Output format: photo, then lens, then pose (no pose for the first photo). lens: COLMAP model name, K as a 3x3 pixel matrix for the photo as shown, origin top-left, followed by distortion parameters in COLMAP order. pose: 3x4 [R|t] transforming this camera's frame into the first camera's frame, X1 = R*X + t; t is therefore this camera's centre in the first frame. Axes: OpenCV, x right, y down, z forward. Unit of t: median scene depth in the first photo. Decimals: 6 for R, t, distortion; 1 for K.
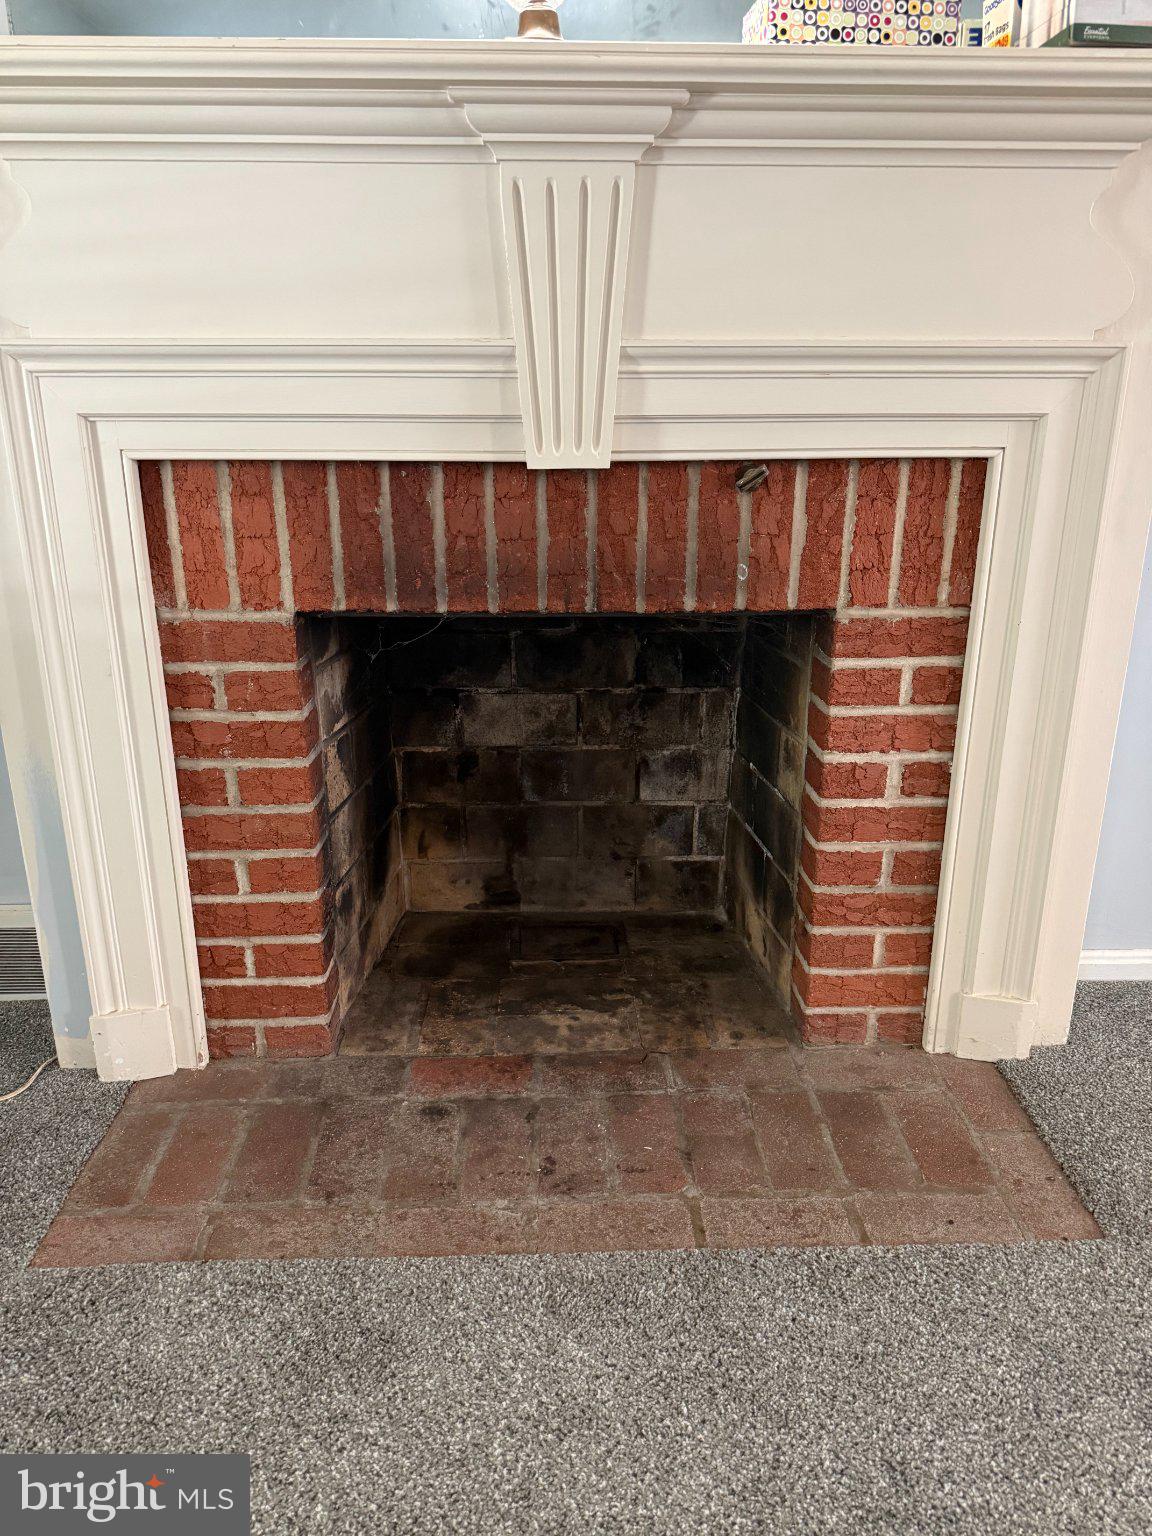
lens RADIAL K [[1082.8, 0, 574.5], [0, 1082.8, 764.4], [0, 0, 1]] dist [0.065219, -0.080791]
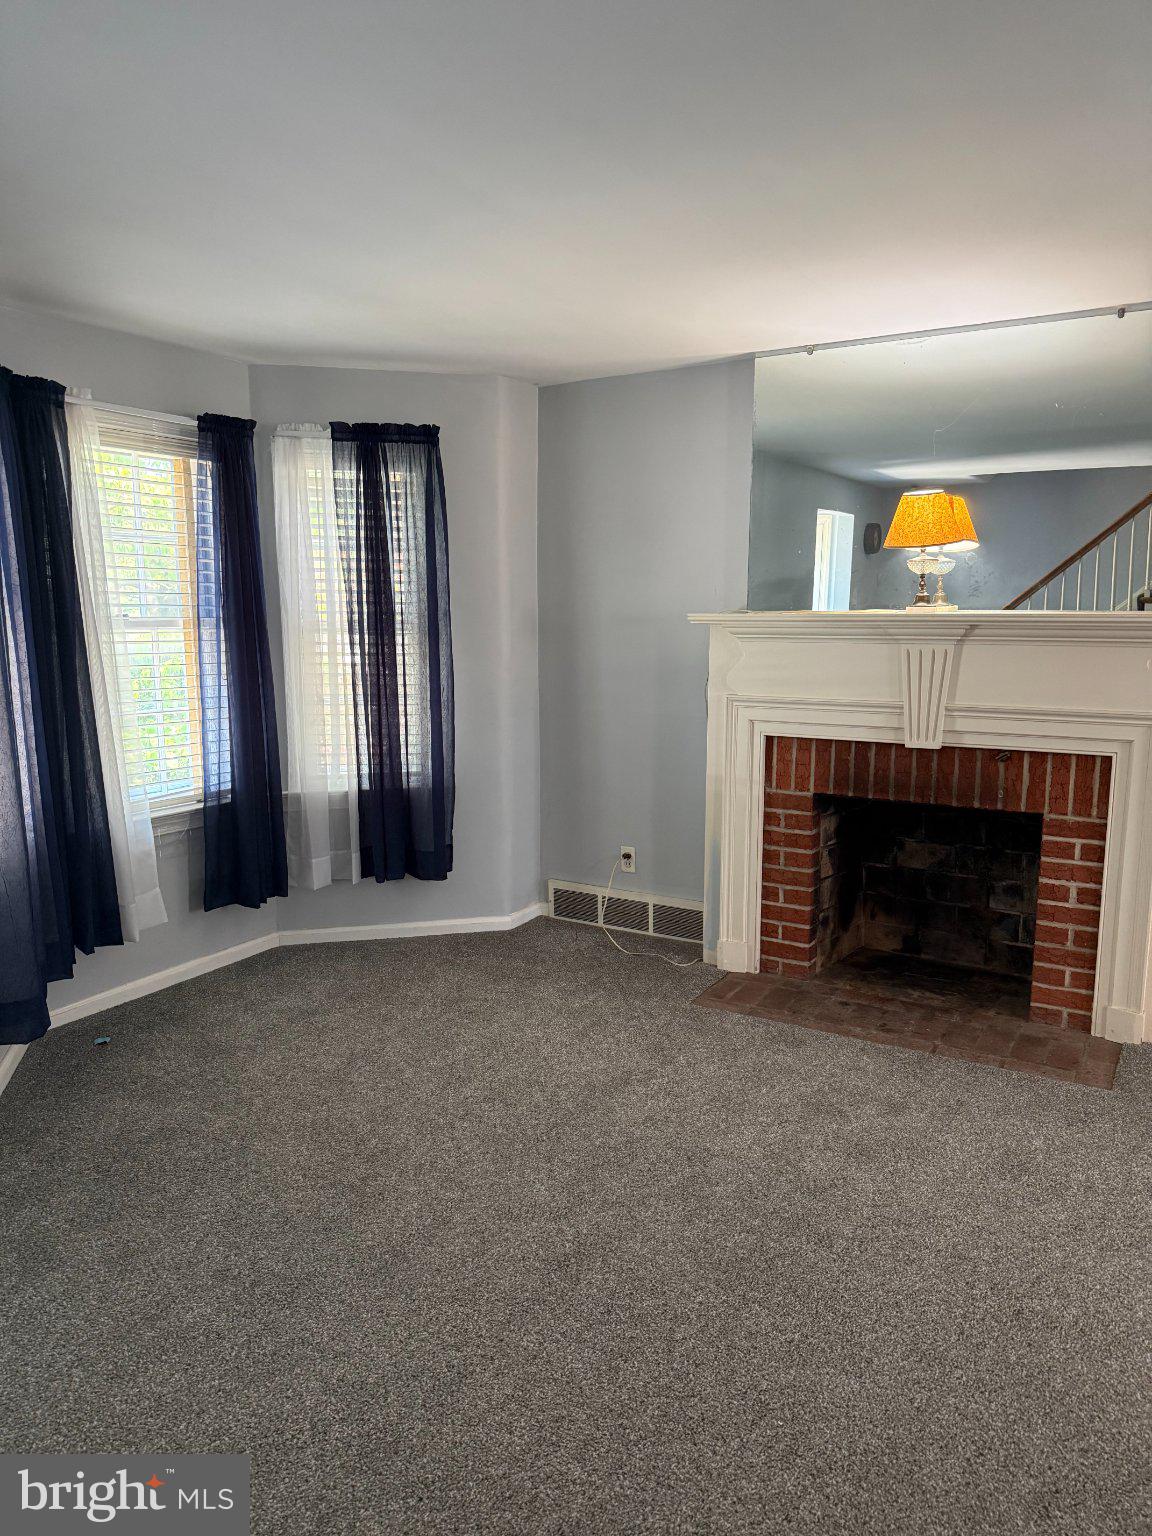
lens RADIAL K [[1082.8, 0, 571.2], [0, 1082.8, 773.8], [0, 0, 1]] dist [0.065219, -0.080791]
pose [[0.848682, 0.082995, -0.522351, 0.580168], [-0.166542, 0.979307, -0.114987, 0.201923], [0.501999, 0.184581, 0.844942, -1.439110]]
